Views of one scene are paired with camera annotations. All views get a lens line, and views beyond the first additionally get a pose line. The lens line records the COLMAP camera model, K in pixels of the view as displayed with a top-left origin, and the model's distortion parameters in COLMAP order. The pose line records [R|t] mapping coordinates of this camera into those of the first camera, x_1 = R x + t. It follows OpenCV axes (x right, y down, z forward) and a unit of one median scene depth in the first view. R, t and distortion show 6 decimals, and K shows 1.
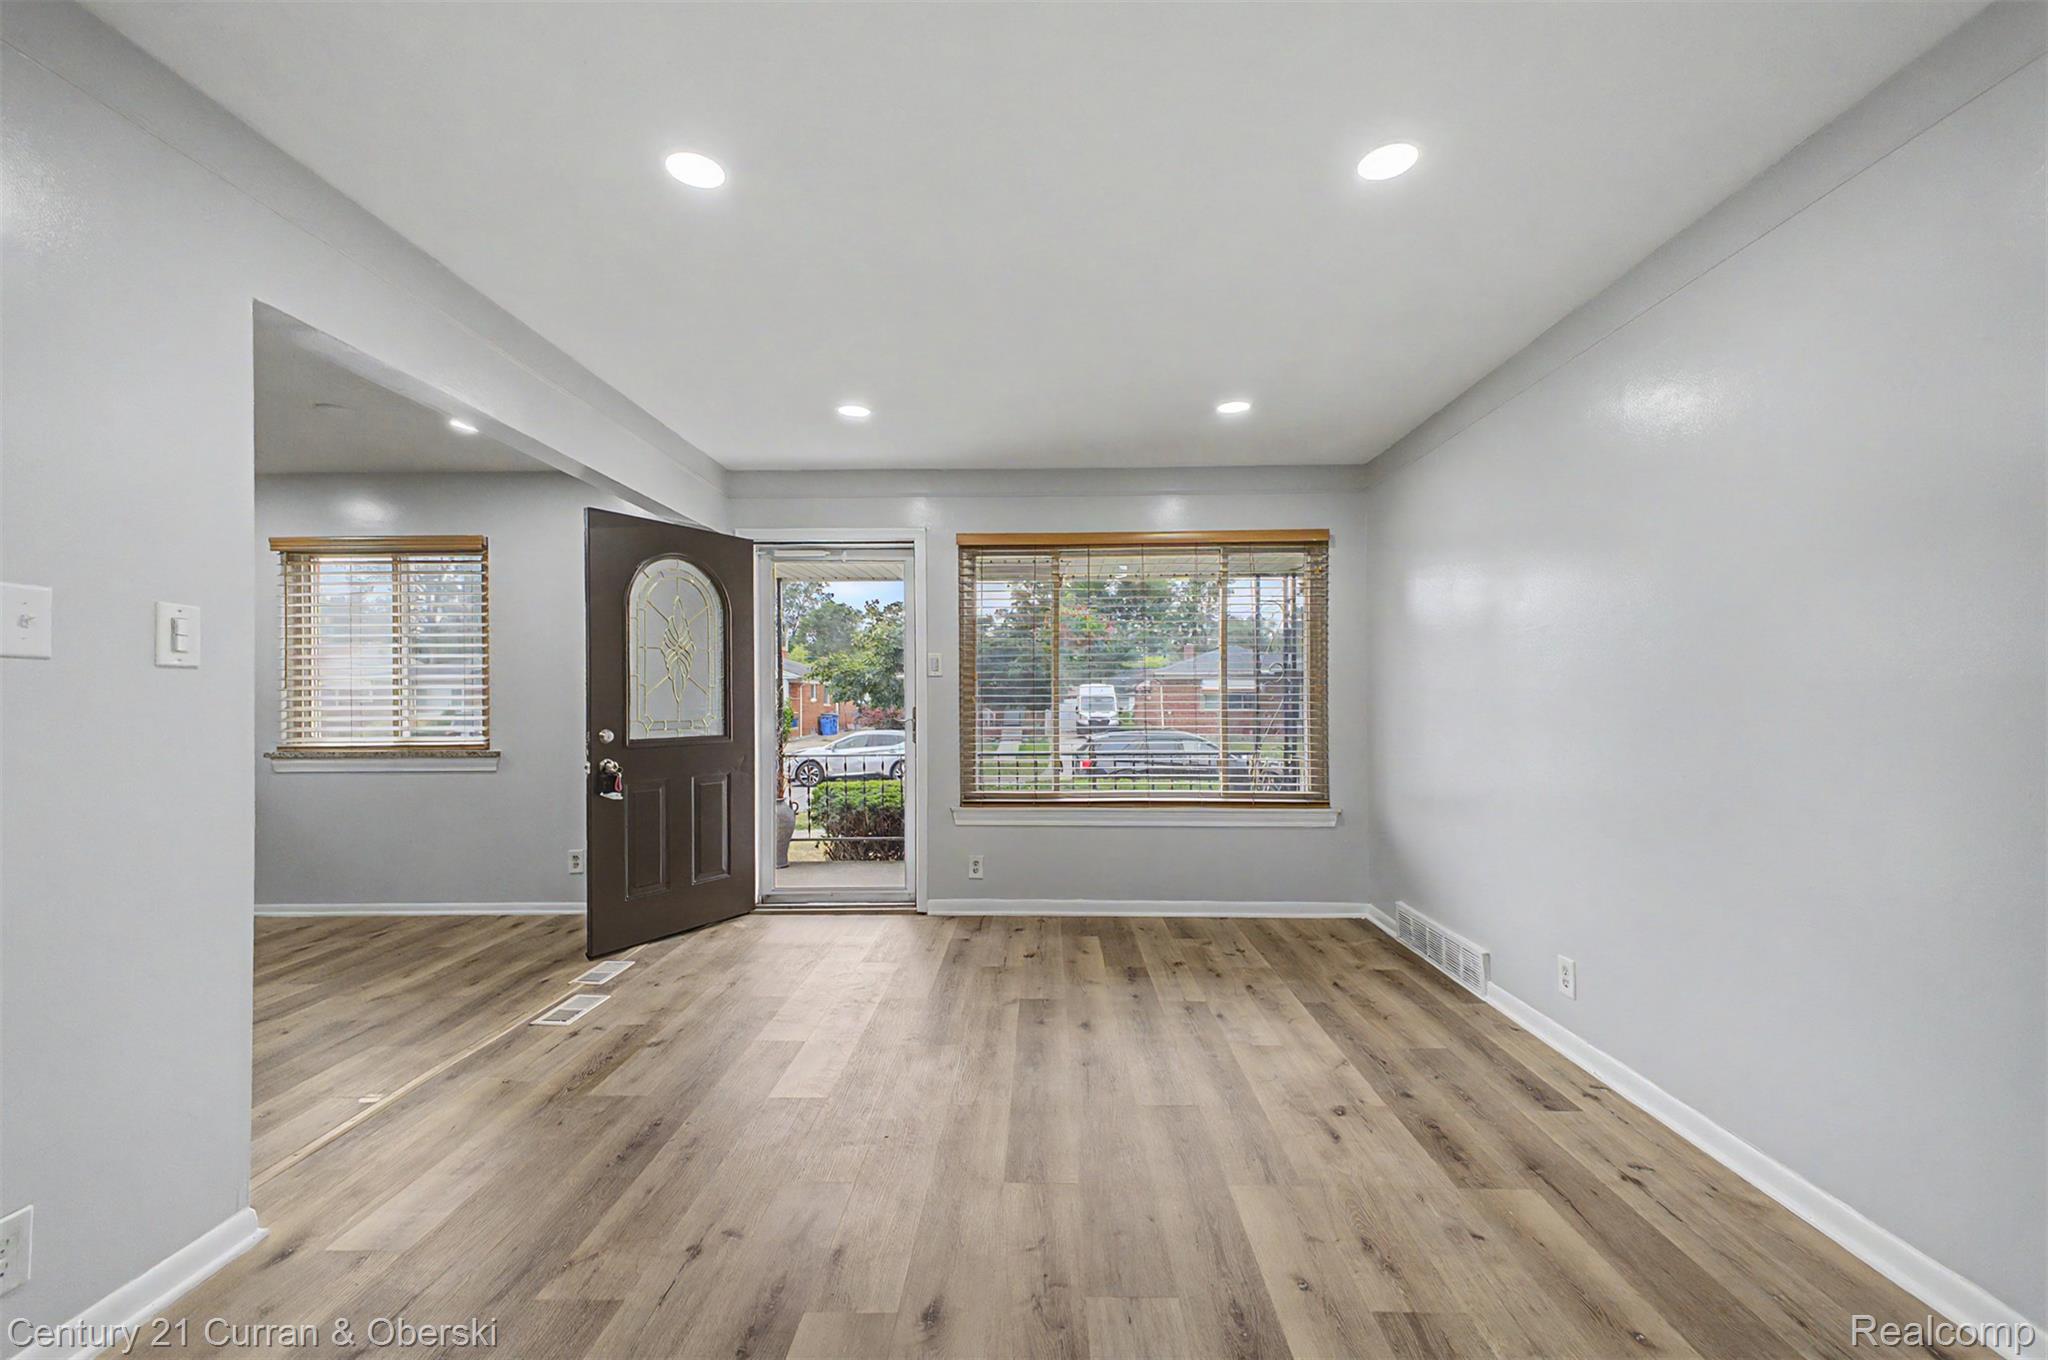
lens RADIAL K [[821.1, 0, 1030.8], [0, 821.1, 685.2], [0, 0, 1]] dist [0.024763, -0.005970]
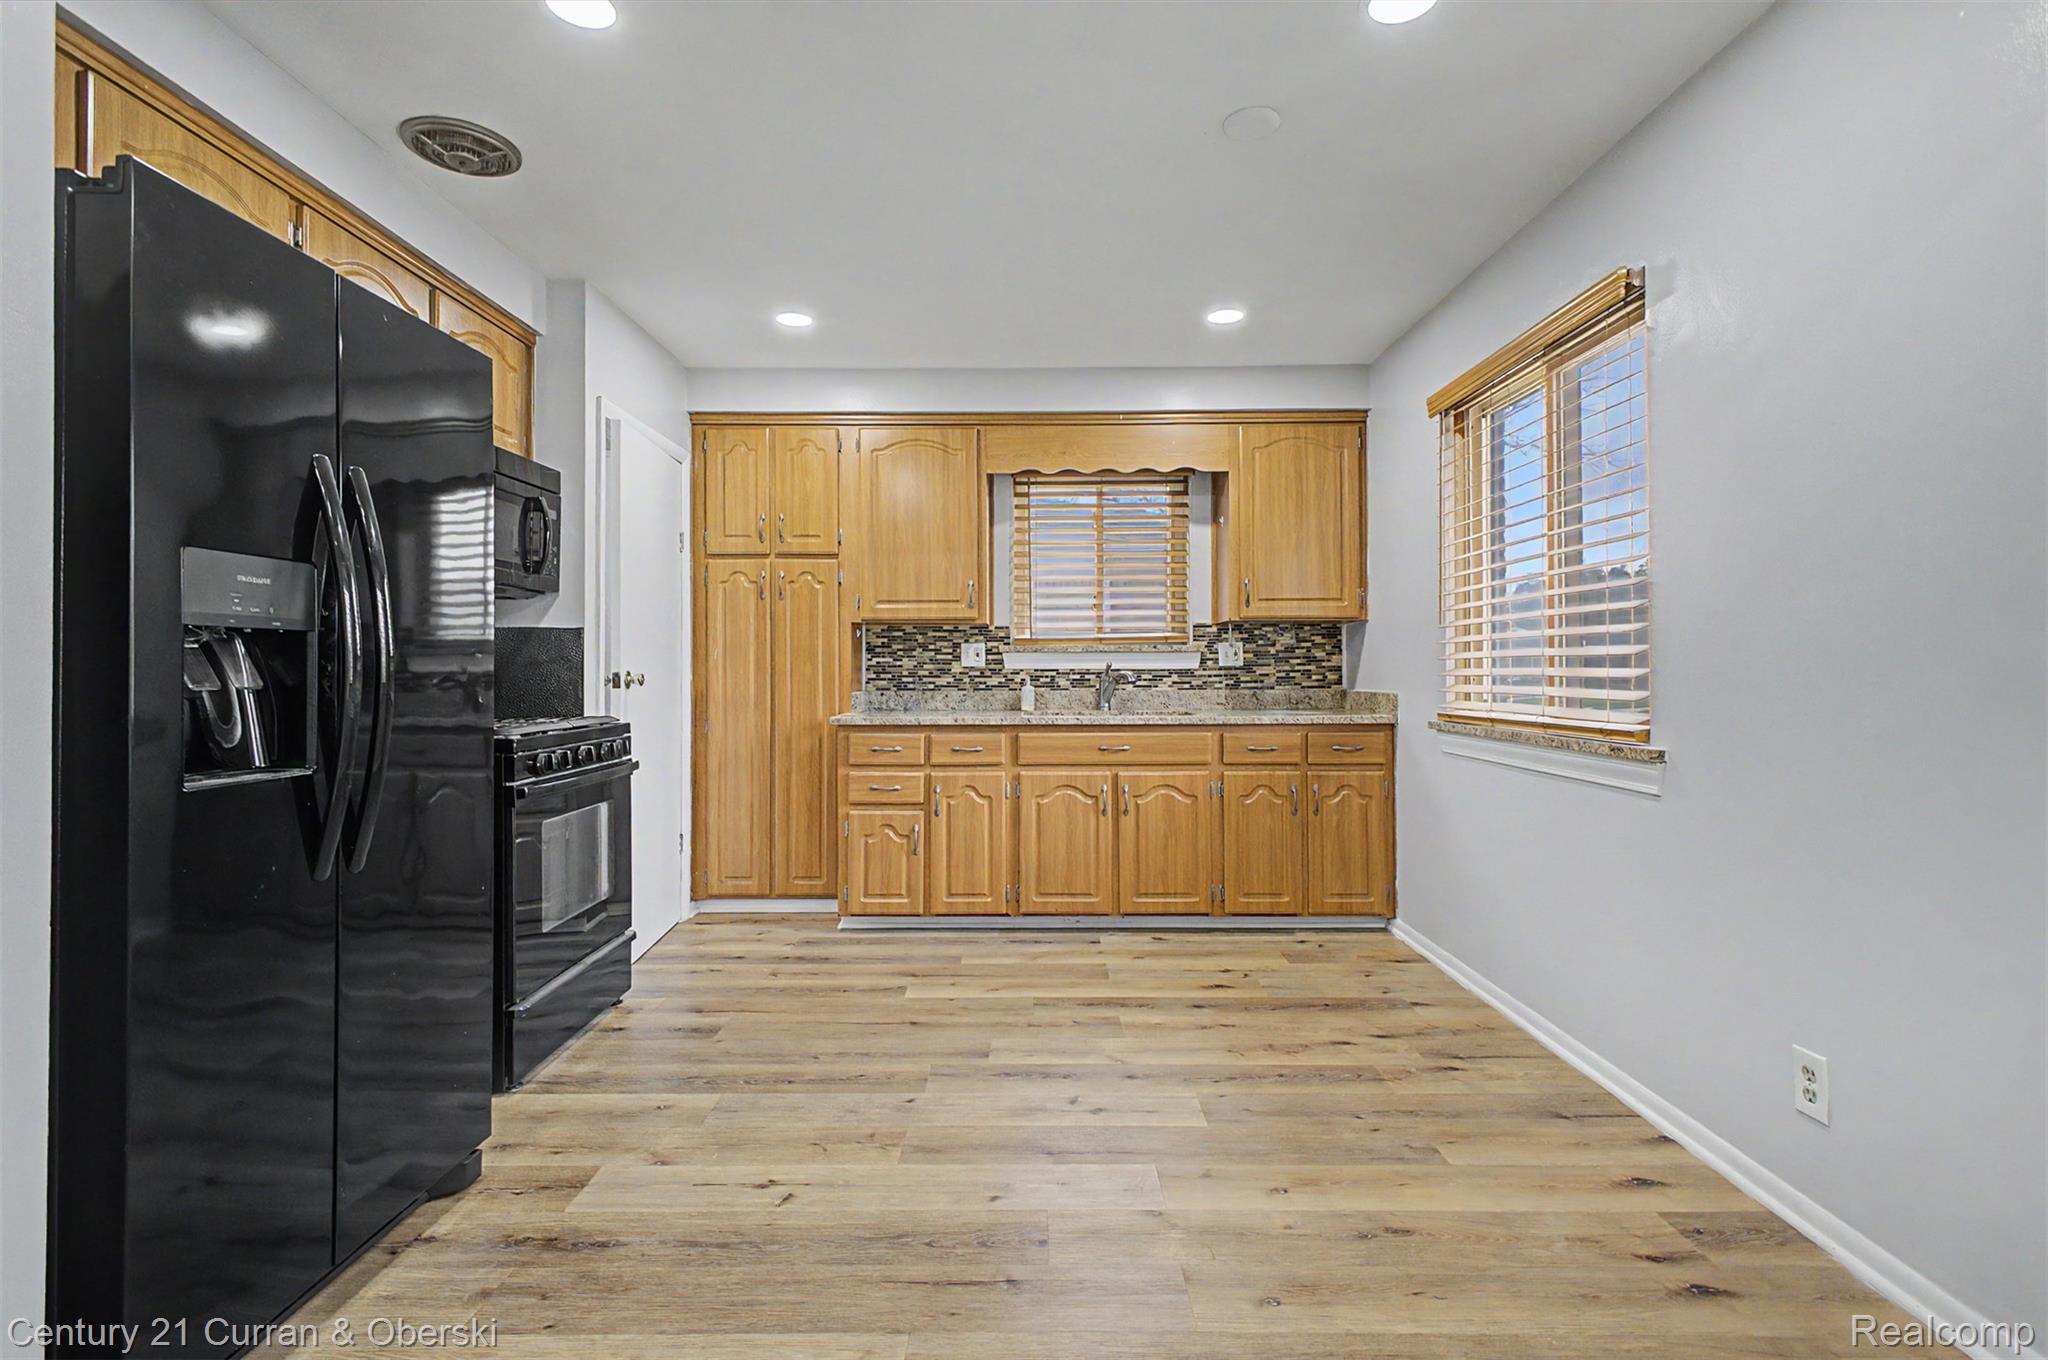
lens RADIAL K [[971.1, 0, 1027.0], [0, 971.1, 660.1], [0, 0, 1]] dist [0.012640, -0.002076]
pose [[0.012452, -0.001089, -0.999922, -0.165447], [0.018720, 0.999824, -0.000856, 0.032196], [0.999747, -0.018708, 0.012470, 0.797412]]
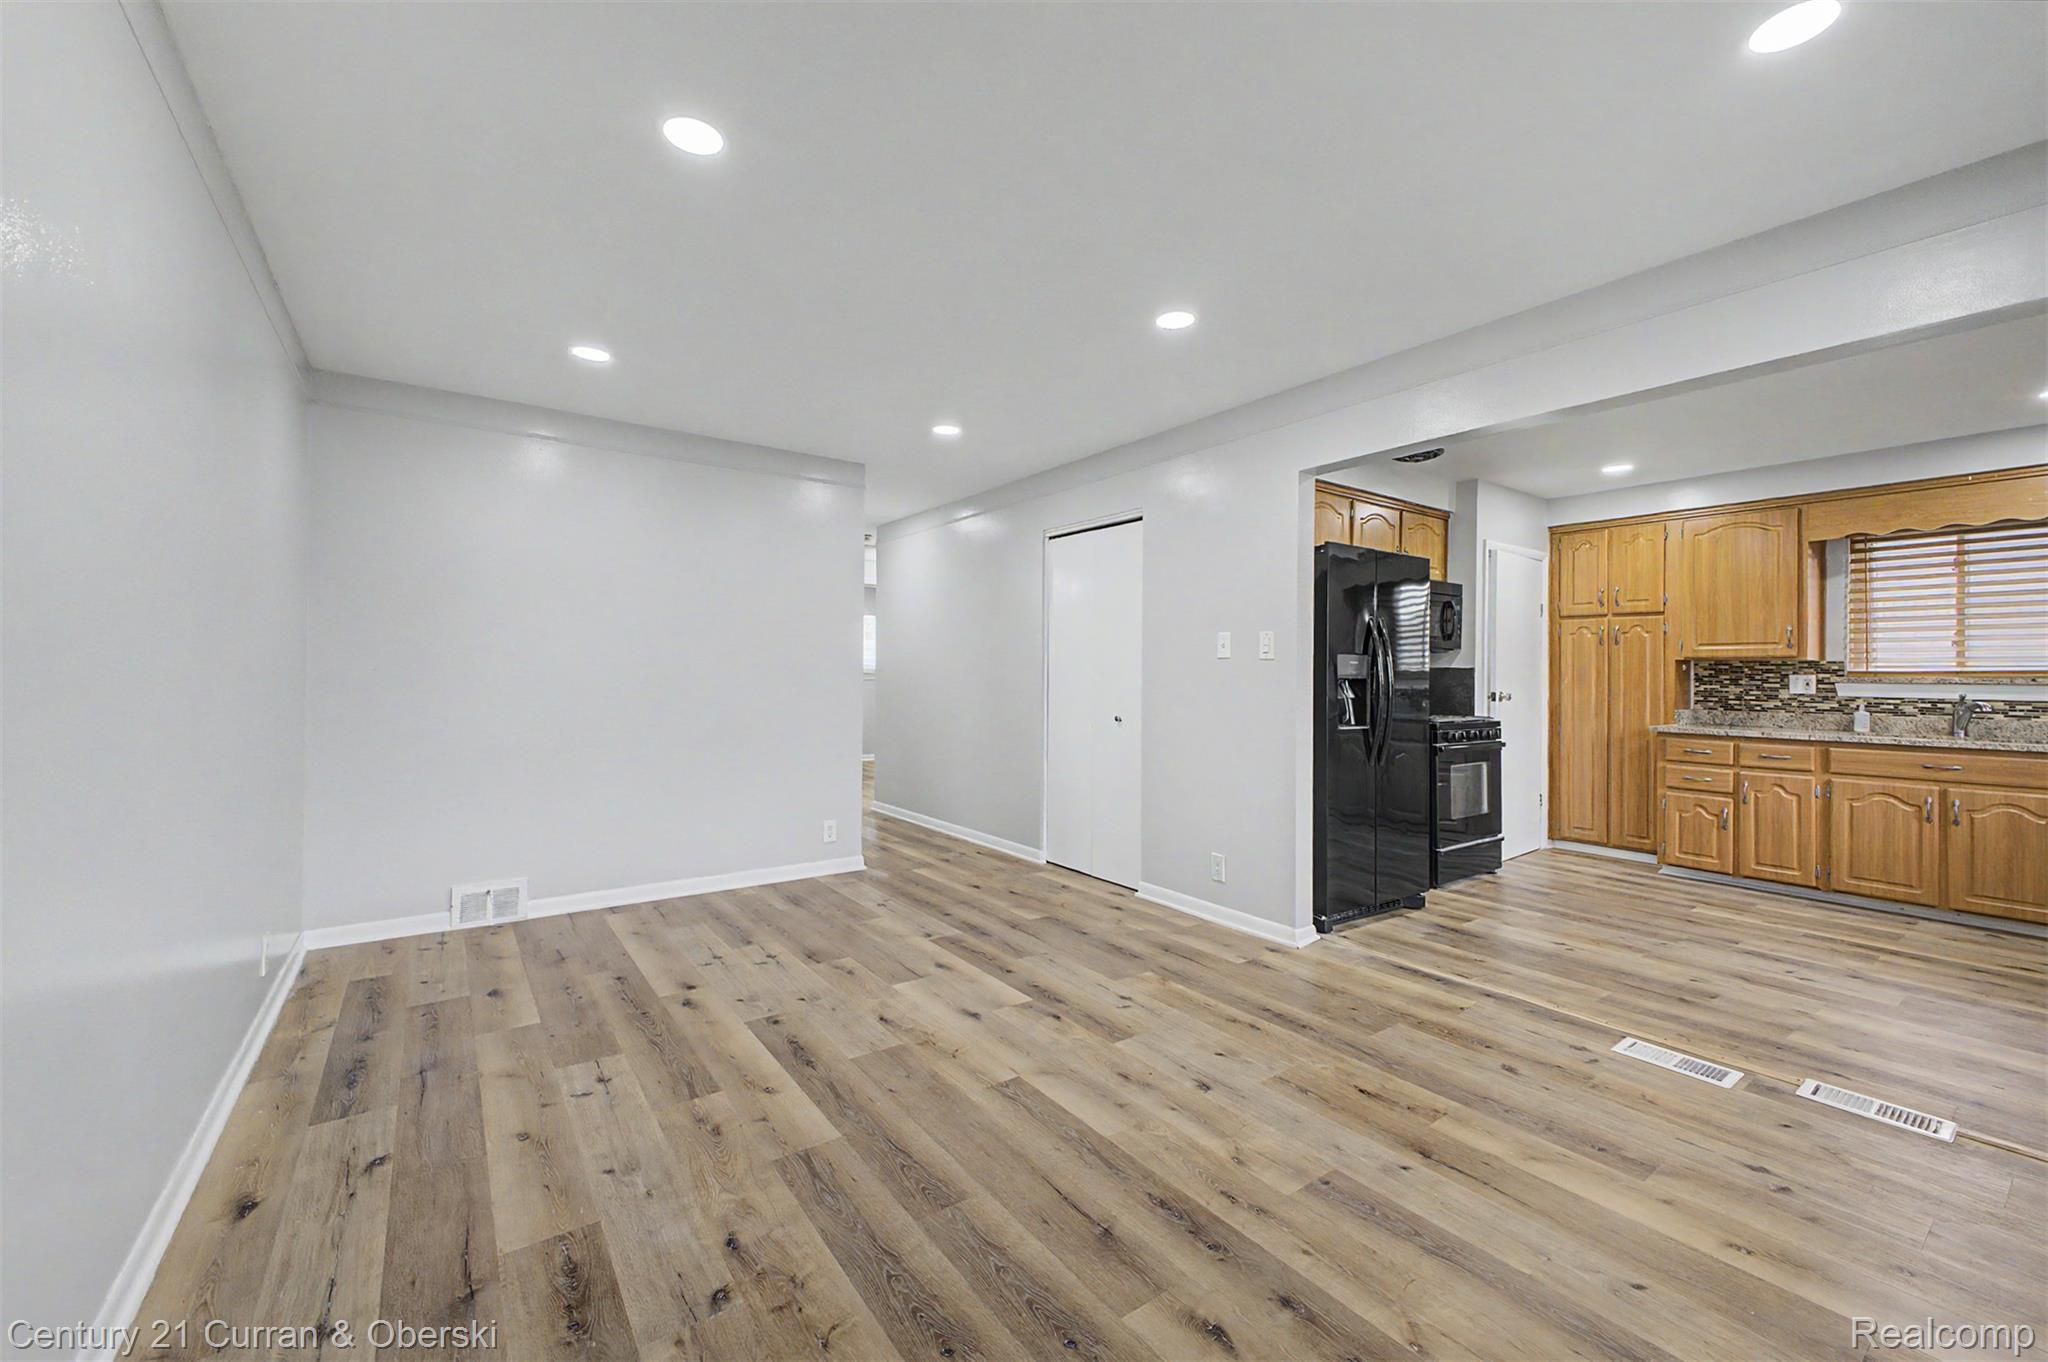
lens RADIAL K [[821.1, 0, 1035.0], [0, 821.1, 665.4], [0, 0, 1]] dist [0.024763, -0.005970]
pose [[-0.796464, -0.010119, -0.604602, 0.363706], [0.003021, 0.999781, -0.020711, 0.017028], [0.604679, -0.018322, -0.796258, 1.060838]]
